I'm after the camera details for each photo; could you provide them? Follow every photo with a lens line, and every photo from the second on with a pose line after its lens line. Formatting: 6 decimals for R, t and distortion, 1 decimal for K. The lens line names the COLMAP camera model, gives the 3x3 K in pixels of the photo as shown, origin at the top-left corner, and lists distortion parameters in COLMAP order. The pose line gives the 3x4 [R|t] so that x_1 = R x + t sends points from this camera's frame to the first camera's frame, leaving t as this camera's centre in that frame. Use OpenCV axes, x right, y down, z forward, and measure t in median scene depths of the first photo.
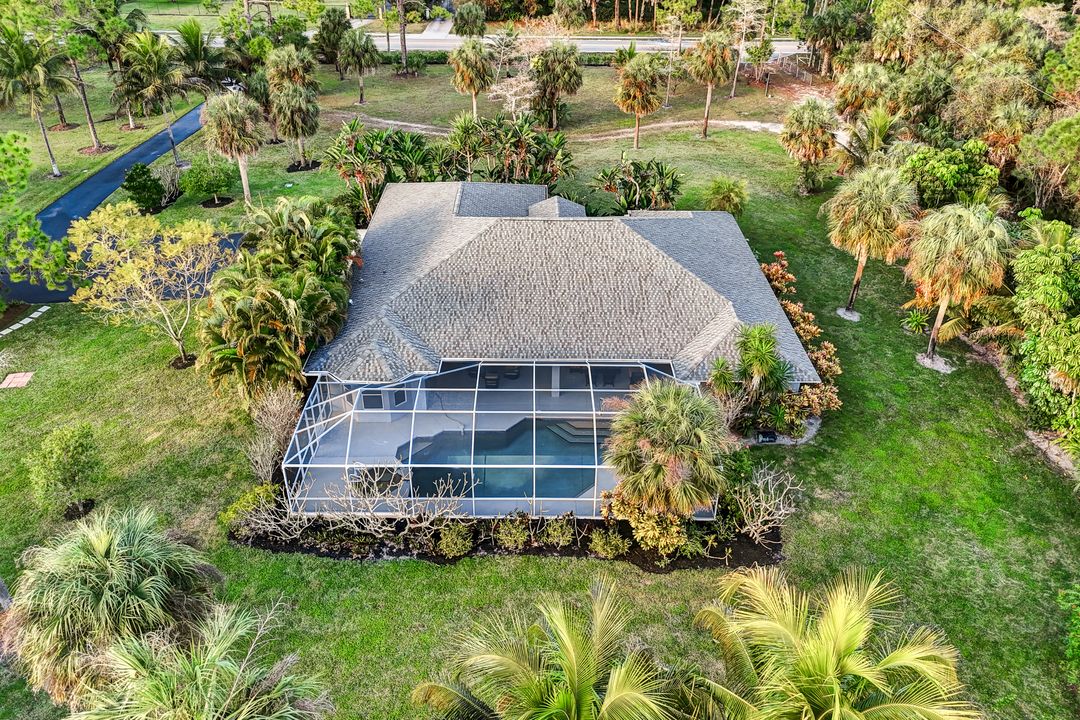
lens RADIAL K [[755.6, 0, 540.0], [0, 755.6, 360.0], [0, 0, 1]] dist [0.001583, 0.000367]
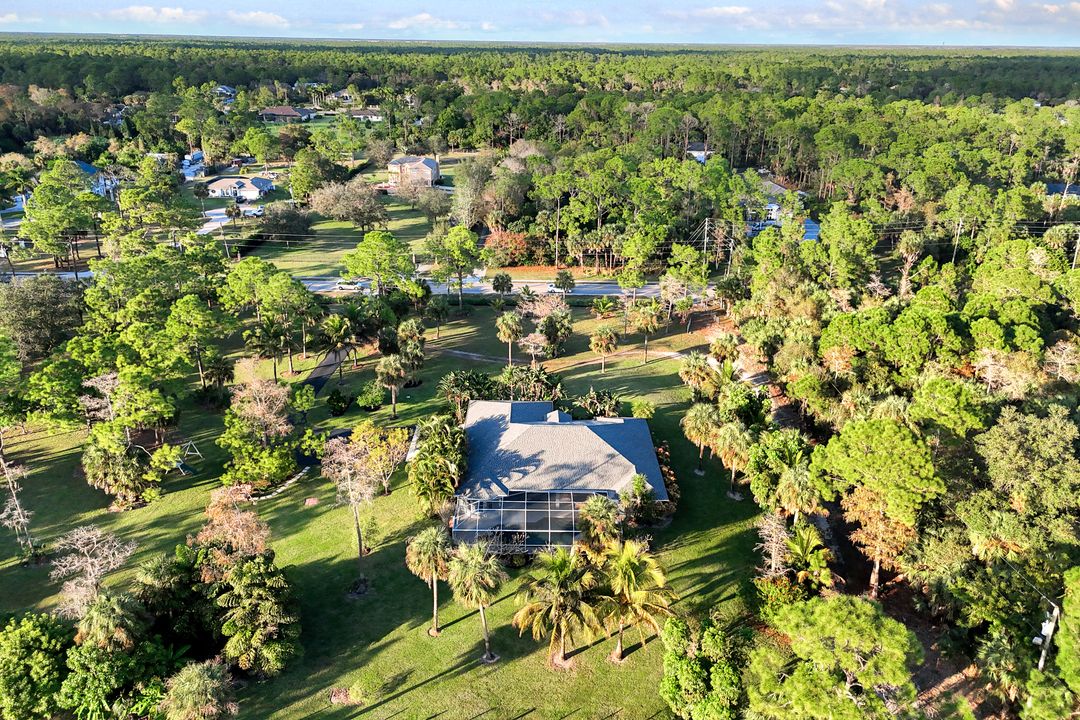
lens RADIAL K [[727.1, 0, 540.0], [0, 727.1, 360.0], [0, 0, 1]] dist [0.000065, -0.003478]
pose [[0.999965, 0.008108, 0.002149, -0.034648], [-0.007496, 0.978760, -0.204874, 0.054215], [-0.003765, 0.204851, 0.978786, -1.049507]]
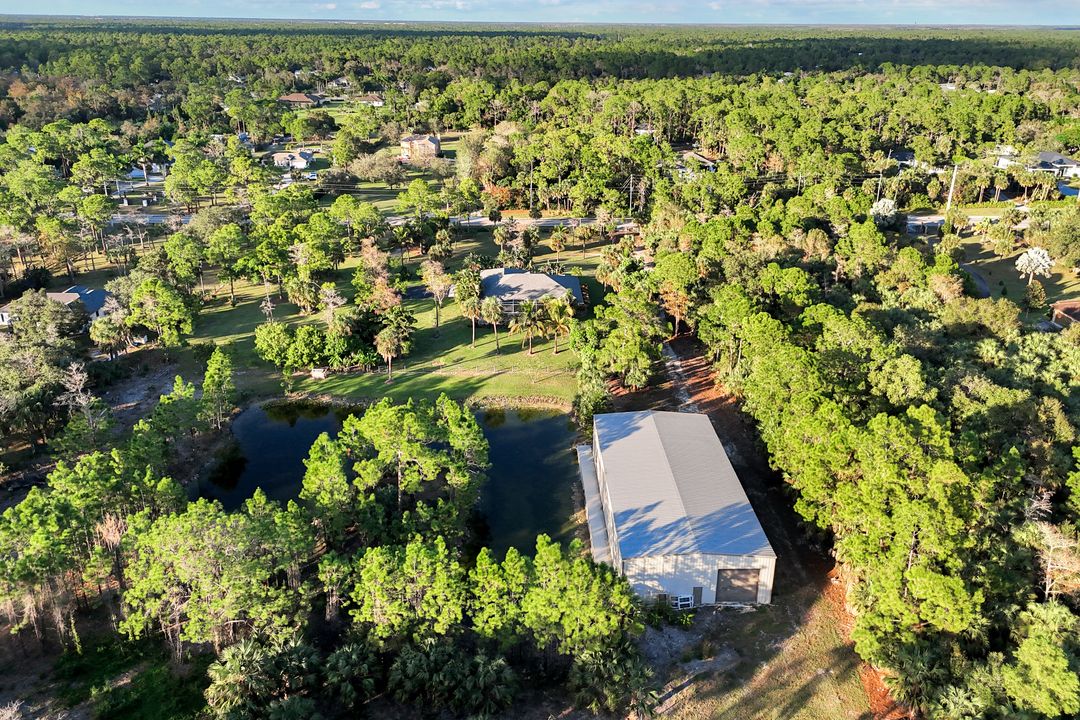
lens RADIAL K [[727.1, 0, 540.0], [0, 727.1, 360.0], [0, 0, 1]] dist [0.000065, -0.003478]
pose [[0.999650, -0.005888, 0.025802, -0.025275], [0.010478, 0.983321, -0.181574, 0.945046], [-0.024303, 0.181781, 0.983039, -2.693518]]
